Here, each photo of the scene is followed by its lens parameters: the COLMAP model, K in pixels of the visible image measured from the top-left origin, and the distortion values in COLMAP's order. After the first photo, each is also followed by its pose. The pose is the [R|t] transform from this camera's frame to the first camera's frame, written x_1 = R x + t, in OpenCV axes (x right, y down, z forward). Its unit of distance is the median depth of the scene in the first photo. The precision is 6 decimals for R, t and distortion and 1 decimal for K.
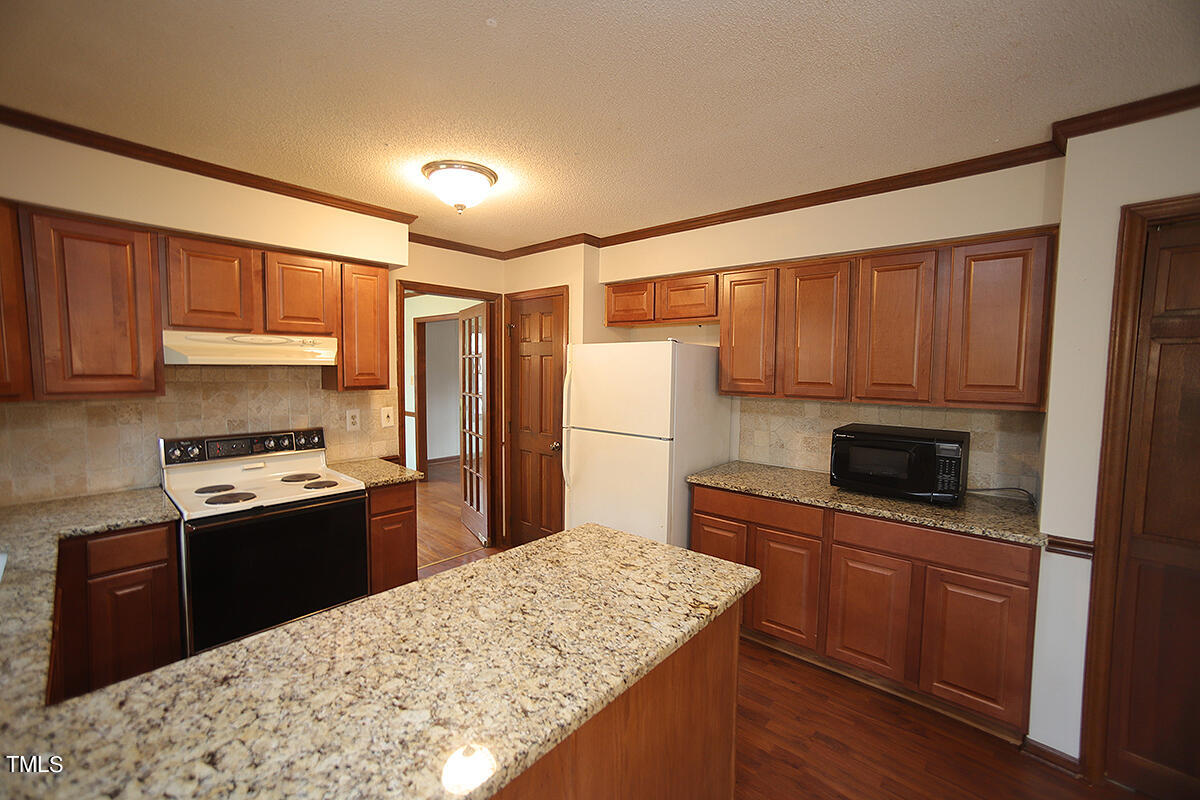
lens RADIAL K [[483.5, 0, 597.2], [0, 483.5, 398.3], [0, 0, 1]] dist [-0.061549, 0.026747]
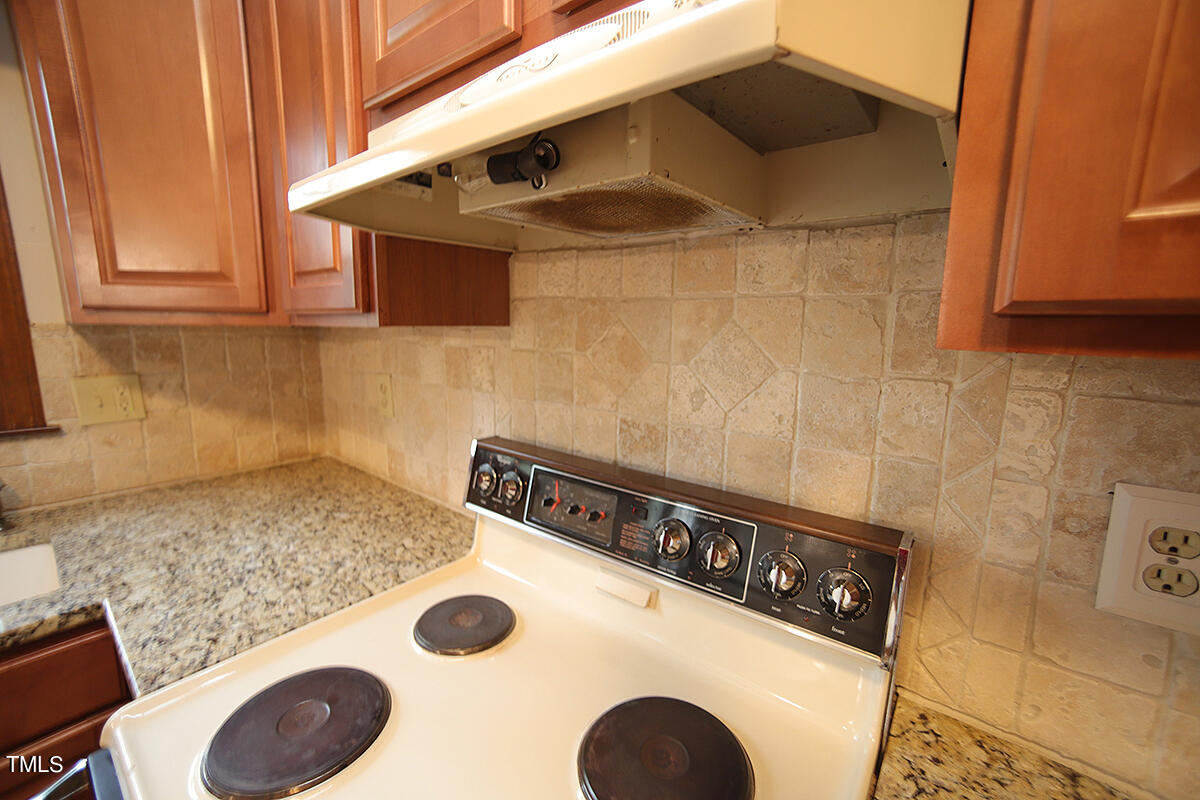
lens RADIAL K [[483.5, 0, 597.2], [0, 483.5, 398.3], [0, 0, 1]] dist [-0.061549, 0.026747]
pose [[0.050498, 0.141186, -0.988694, -0.490481], [-0.080610, 0.987304, 0.136870, -0.012745], [0.995466, 0.072787, 0.061238, 1.033935]]
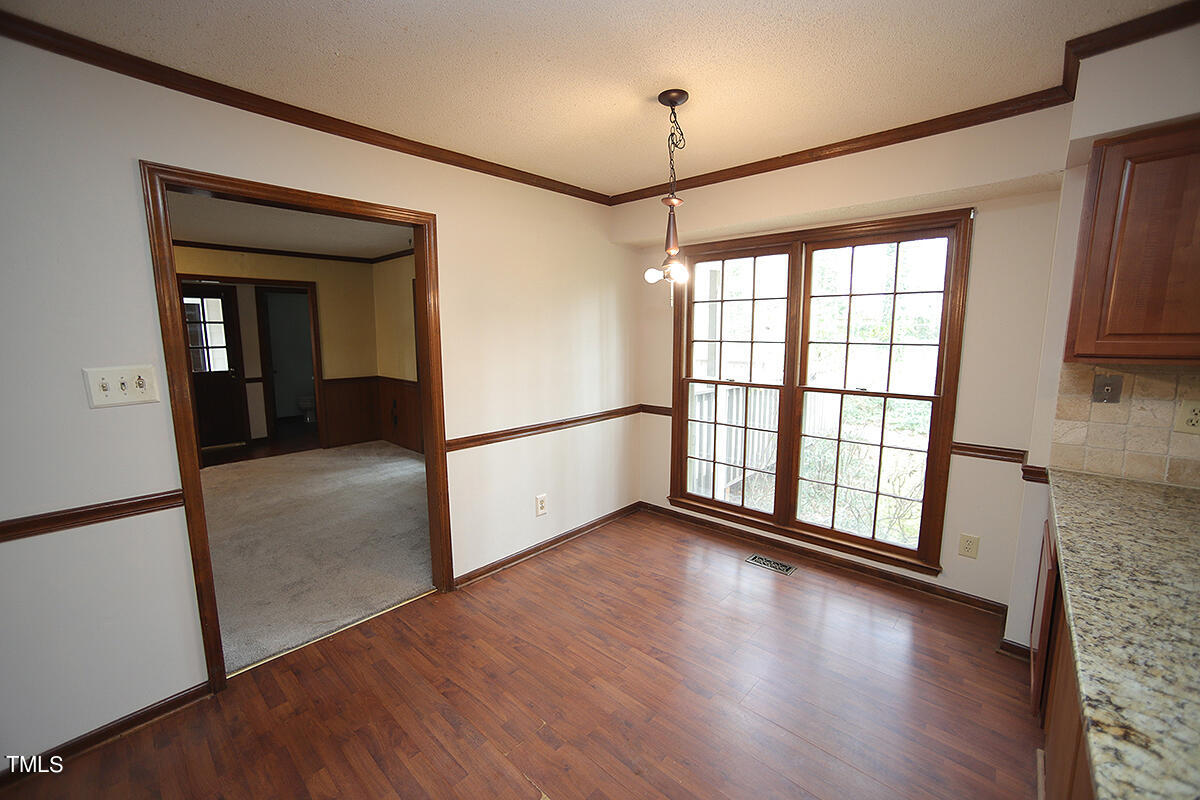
lens RADIAL K [[483.5, 0, 597.2], [0, 483.5, 398.3], [0, 0, 1]] dist [-0.061549, 0.026747]
pose [[-0.999720, -0.011952, 0.020422, 0.427700], [-0.007608, 0.979587, 0.200876, -0.031060], [-0.022406, 0.200664, -0.979404, 0.762175]]
